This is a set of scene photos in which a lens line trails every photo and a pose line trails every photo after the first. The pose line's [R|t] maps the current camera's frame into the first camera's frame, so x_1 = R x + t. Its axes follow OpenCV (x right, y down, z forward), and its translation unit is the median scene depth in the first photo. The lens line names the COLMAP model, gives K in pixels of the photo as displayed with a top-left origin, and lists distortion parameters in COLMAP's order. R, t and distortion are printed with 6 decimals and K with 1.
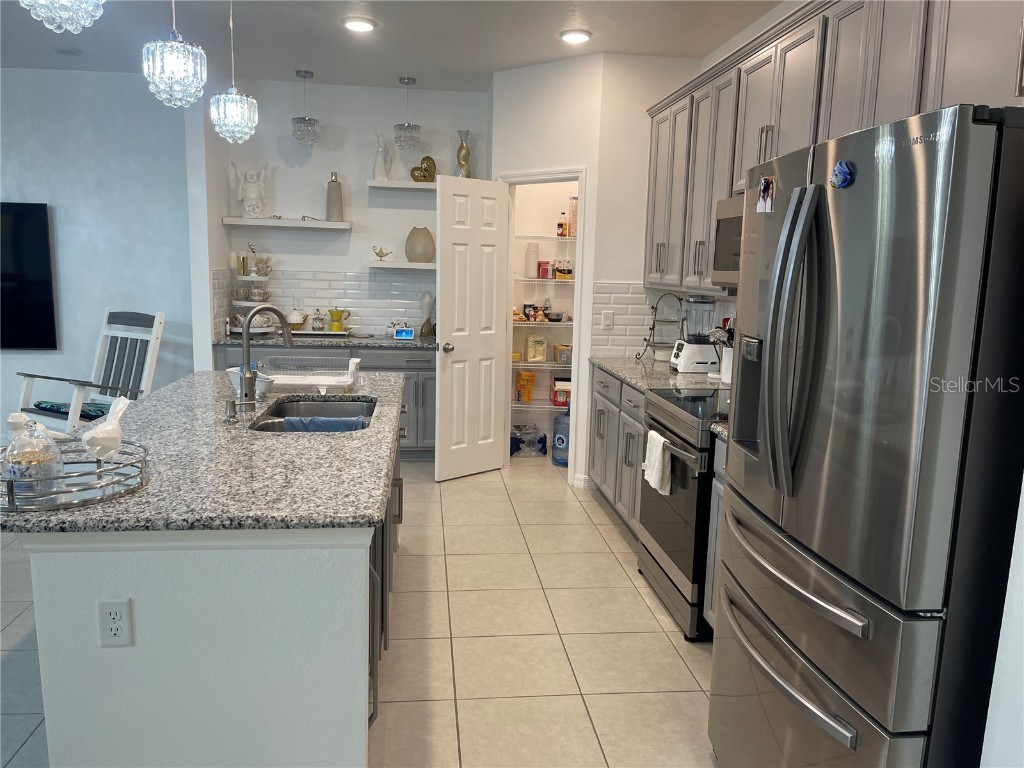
lens RADIAL K [[767.5, 0, 509.4], [0, 767.5, 382.6], [0, 0, 1]] dist [0.074979, -0.096942]
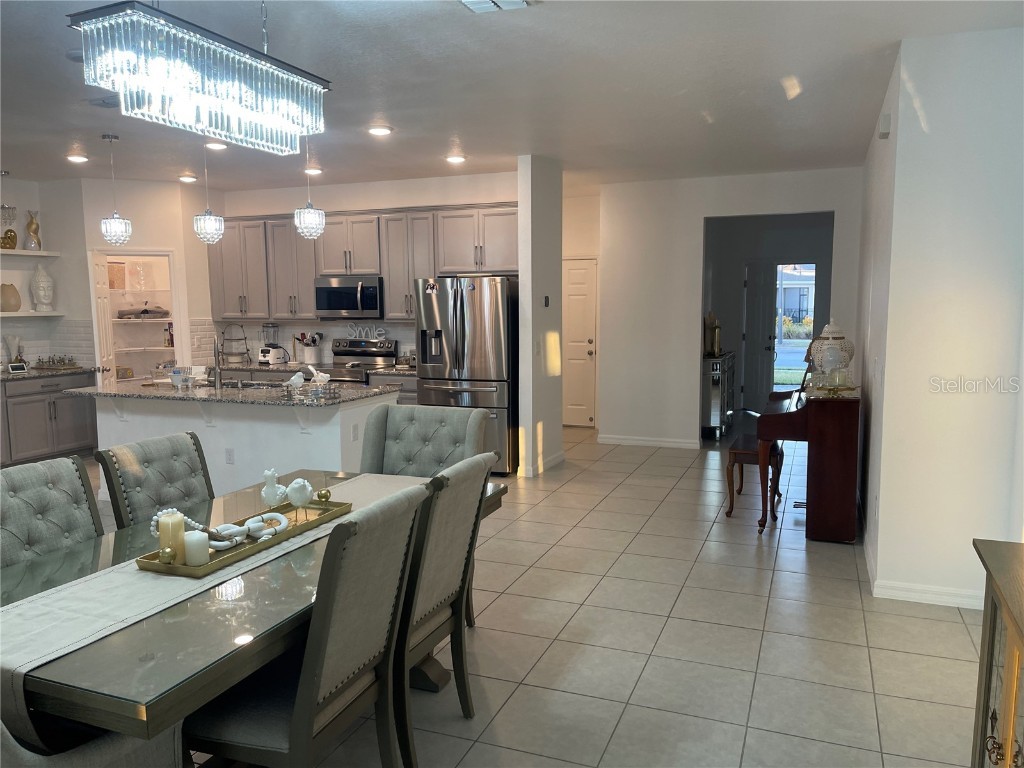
lens RADIAL K [[767.5, 0, 515.4], [0, 767.5, 393.5], [0, 0, 1]] dist [0.074979, -0.096942]
pose [[0.453884, -0.134375, 0.880870, -0.890937], [0.151842, 0.985769, 0.072138, 0.009180], [-0.878028, 0.101010, 0.467829, -0.306077]]
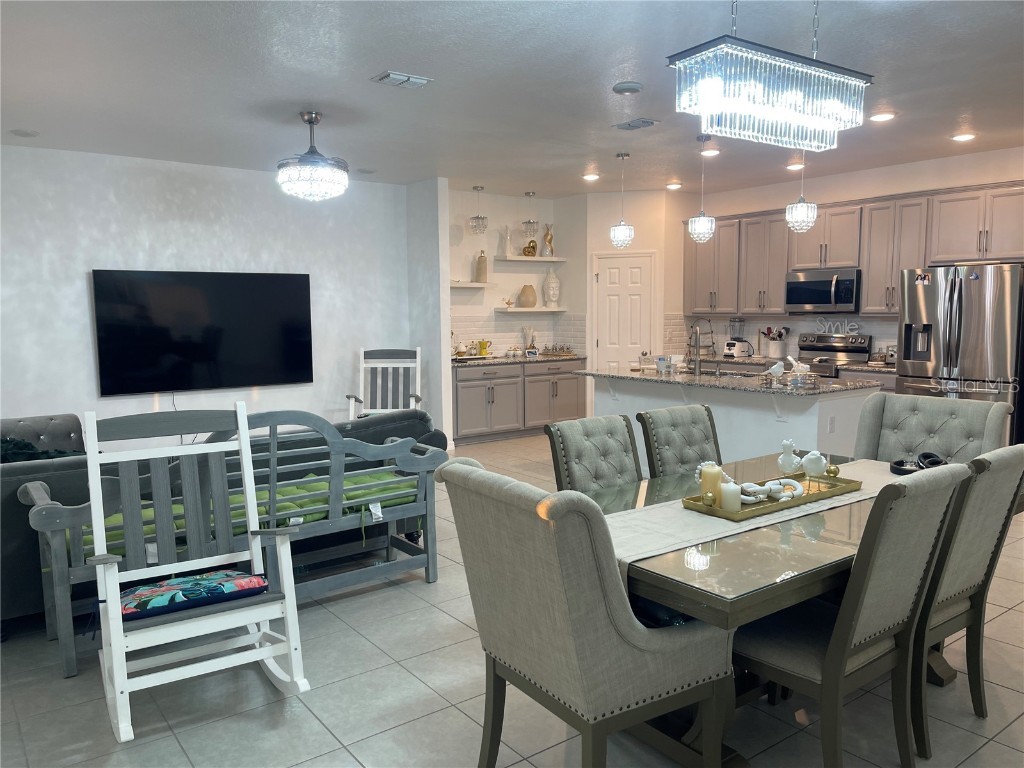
lens RADIAL K [[767.5, 0, 505.9], [0, 767.5, 392.1], [0, 0, 1]] dist [0.074979, -0.096942]
pose [[0.857761, -0.091890, 0.505768, -0.967912], [0.109192, 0.994010, -0.004590, 0.015815], [-0.502317, 0.059163, 0.862657, -0.304029]]
